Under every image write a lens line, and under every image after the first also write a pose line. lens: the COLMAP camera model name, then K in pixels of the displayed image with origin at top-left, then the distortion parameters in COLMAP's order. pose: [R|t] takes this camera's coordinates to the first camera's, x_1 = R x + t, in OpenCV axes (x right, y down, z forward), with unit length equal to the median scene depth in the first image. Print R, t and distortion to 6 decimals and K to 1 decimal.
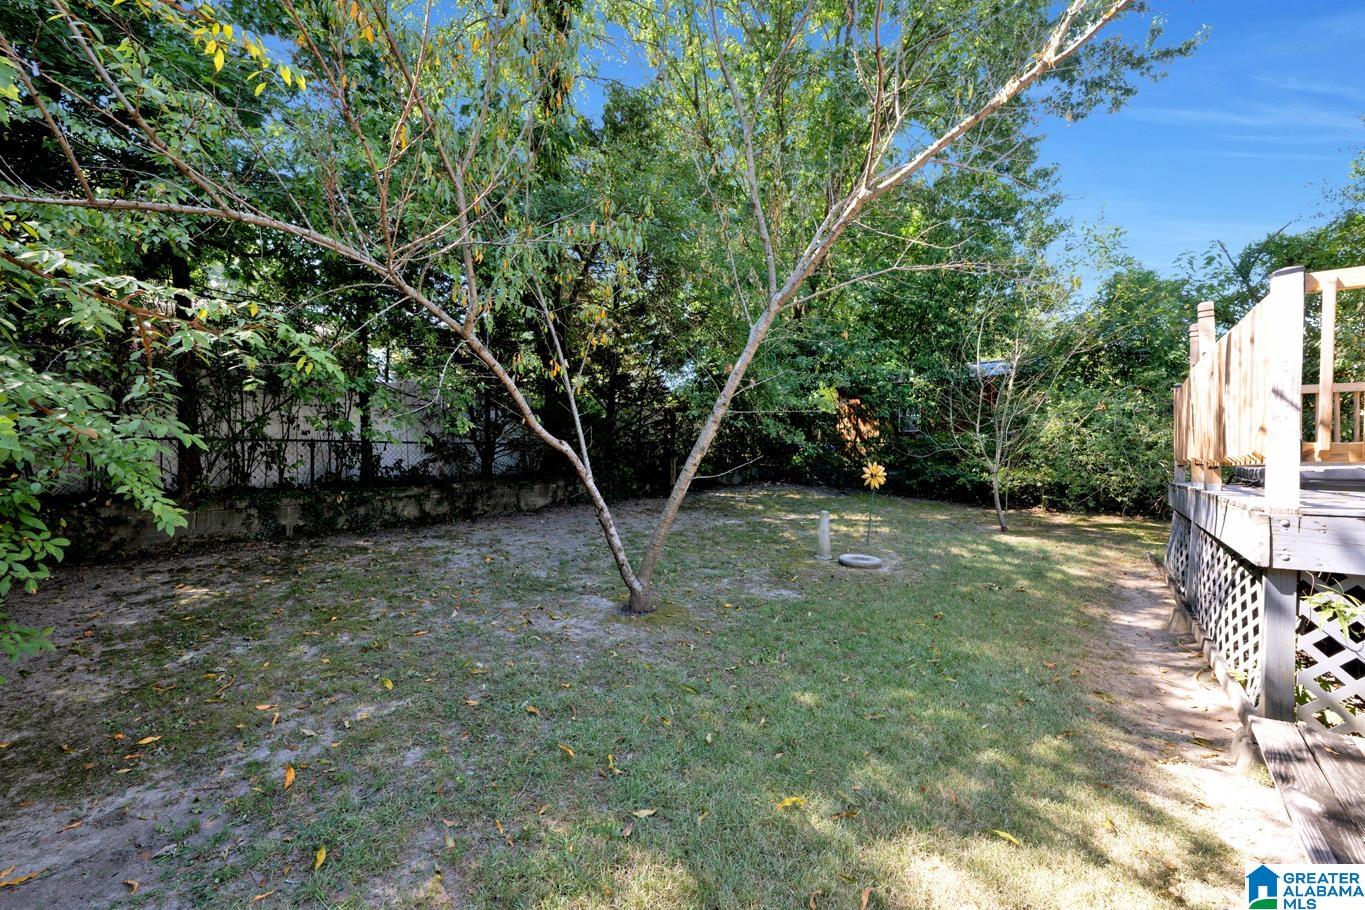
lens RADIAL K [[538.2, 0, 684.2], [0, 538.2, 460.2], [0, 0, 1]] dist [0.002224, 0.000204]
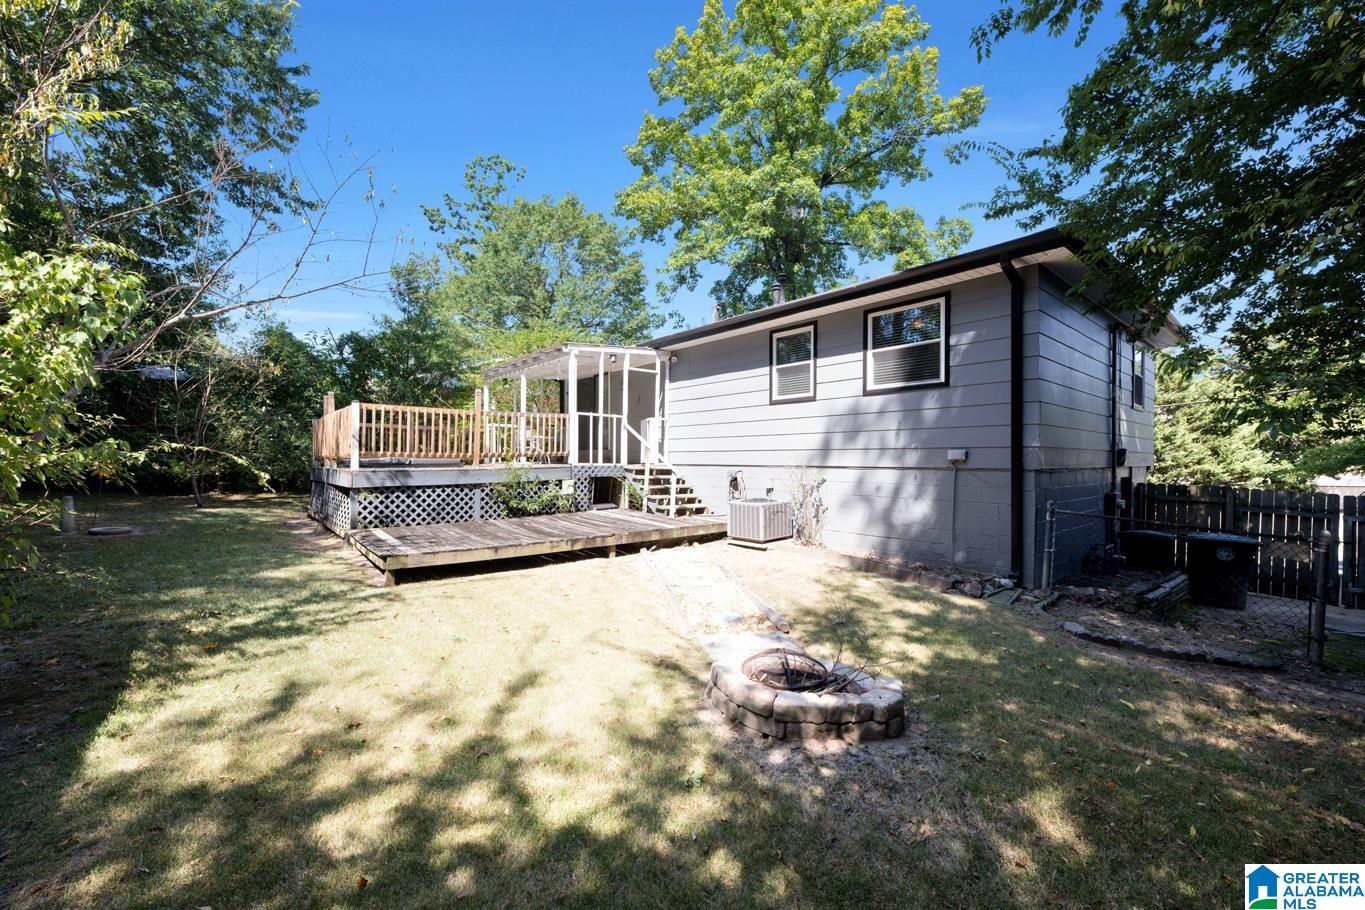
lens RADIAL K [[538.2, 0, 684.2], [0, 538.2, 460.2], [0, 0, 1]] dist [0.002224, 0.000204]
pose [[0.191351, -0.003715, 0.981515, -0.958433], [-0.002896, 0.999986, 0.004349, 0.002967], [-0.981517, -0.003675, 0.191338, -0.885471]]
